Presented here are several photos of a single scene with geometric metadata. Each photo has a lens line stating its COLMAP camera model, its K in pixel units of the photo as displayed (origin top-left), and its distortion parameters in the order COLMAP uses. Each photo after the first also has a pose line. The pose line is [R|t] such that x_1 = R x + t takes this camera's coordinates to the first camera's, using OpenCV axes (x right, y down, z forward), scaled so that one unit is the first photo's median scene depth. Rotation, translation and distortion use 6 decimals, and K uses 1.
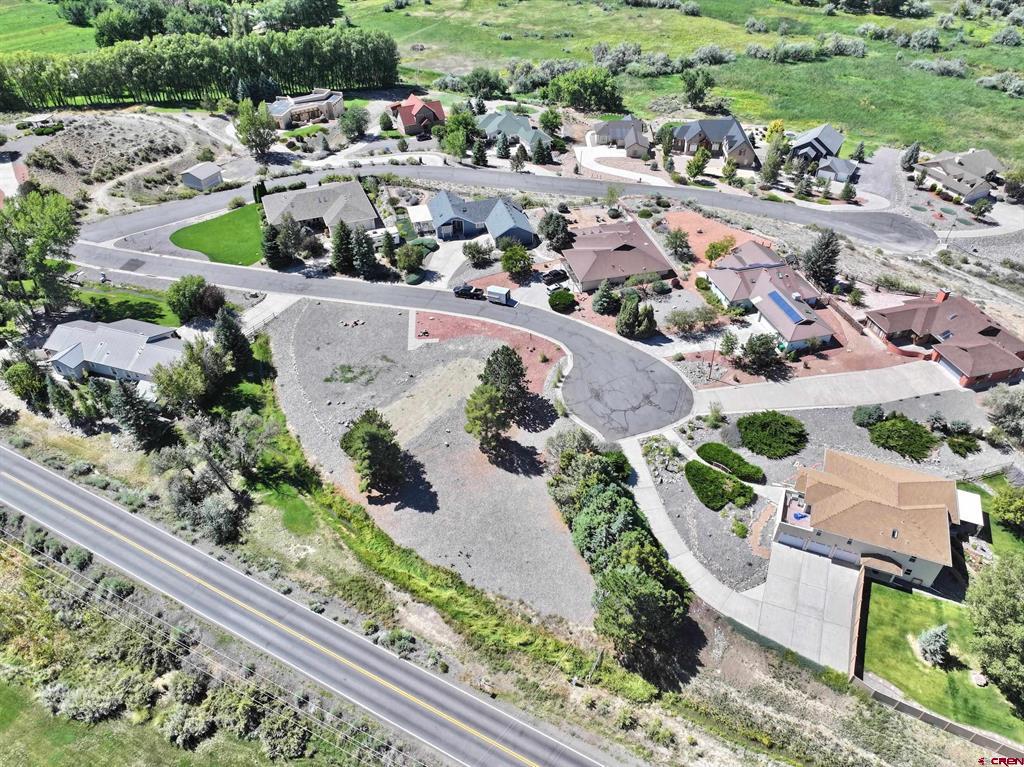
lens RADIAL K [[718.5, 0, 515.1], [0, 718.5, 378.8], [0, 0, 1]] dist [-0.000728, 0.016611]
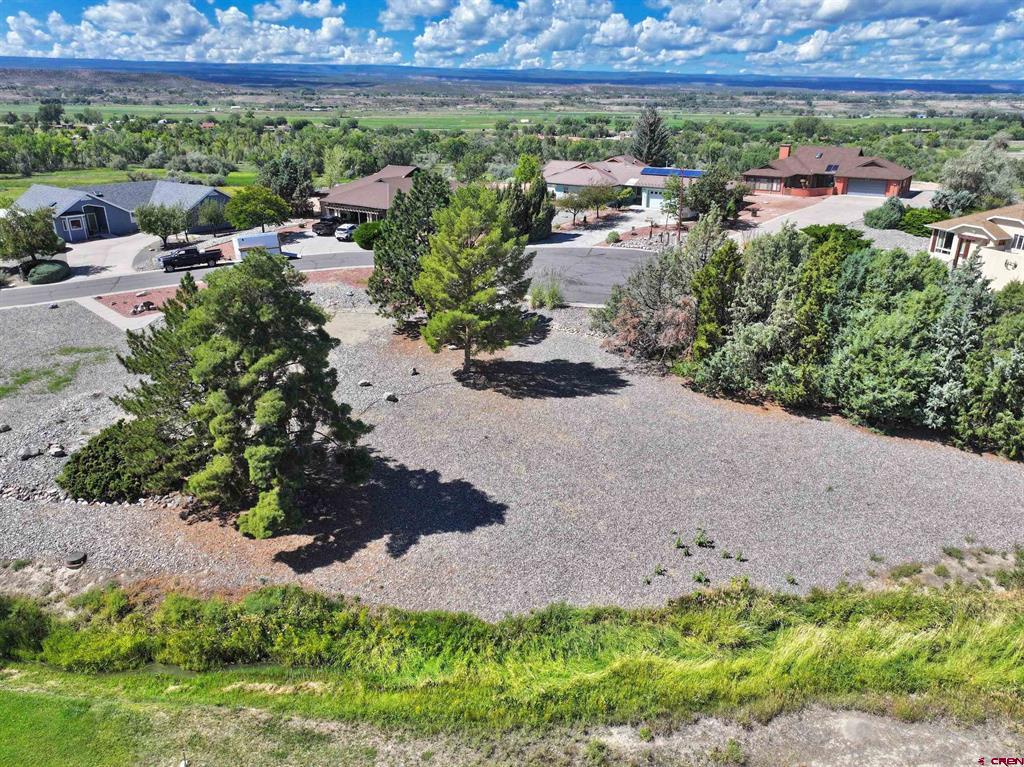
lens RADIAL K [[718.5, 0, 515.1], [0, 718.5, 378.8], [0, 0, 1]] dist [-0.000728, 0.016611]
pose [[0.769946, -0.224898, 0.597164, -0.254869], [0.405786, 0.894799, -0.186205, 0.170324], [-0.492465, 0.385689, 0.780207, 0.632099]]
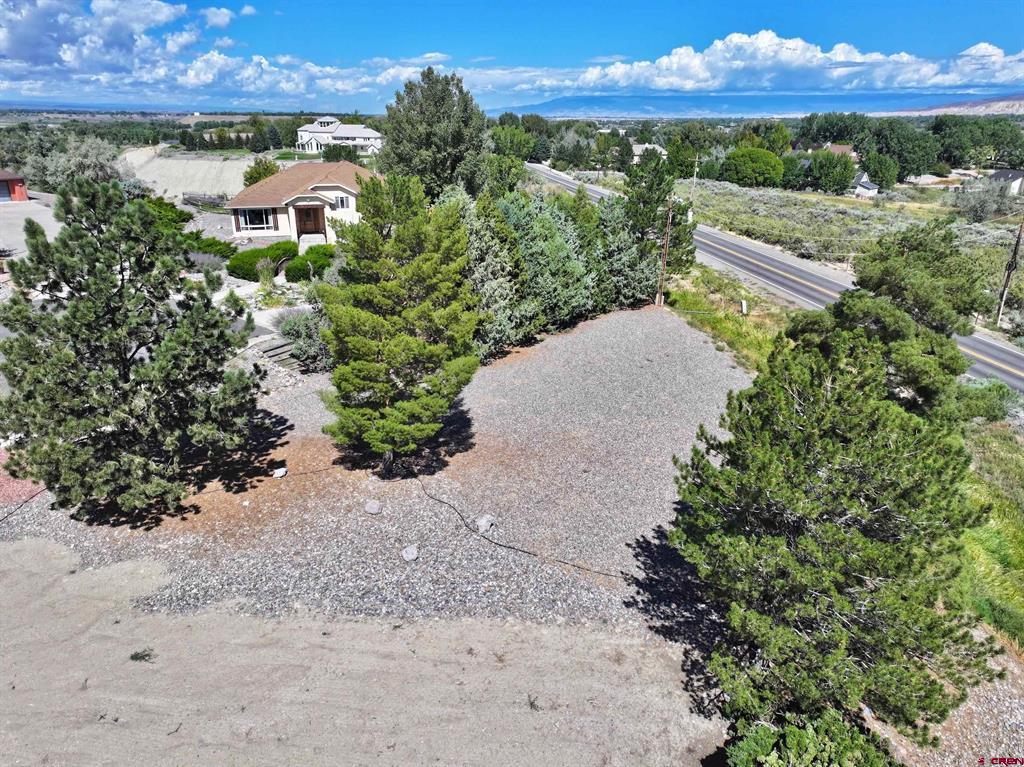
lens RADIAL K [[718.5, 0, 515.1], [0, 718.5, 378.8], [0, 0, 1]] dist [-0.000728, 0.016611]
pose [[-0.581838, -0.280430, 0.763429, -0.251707], [0.522695, 0.590217, 0.615170, -0.070923], [-0.623101, 0.756969, -0.196832, 0.951322]]
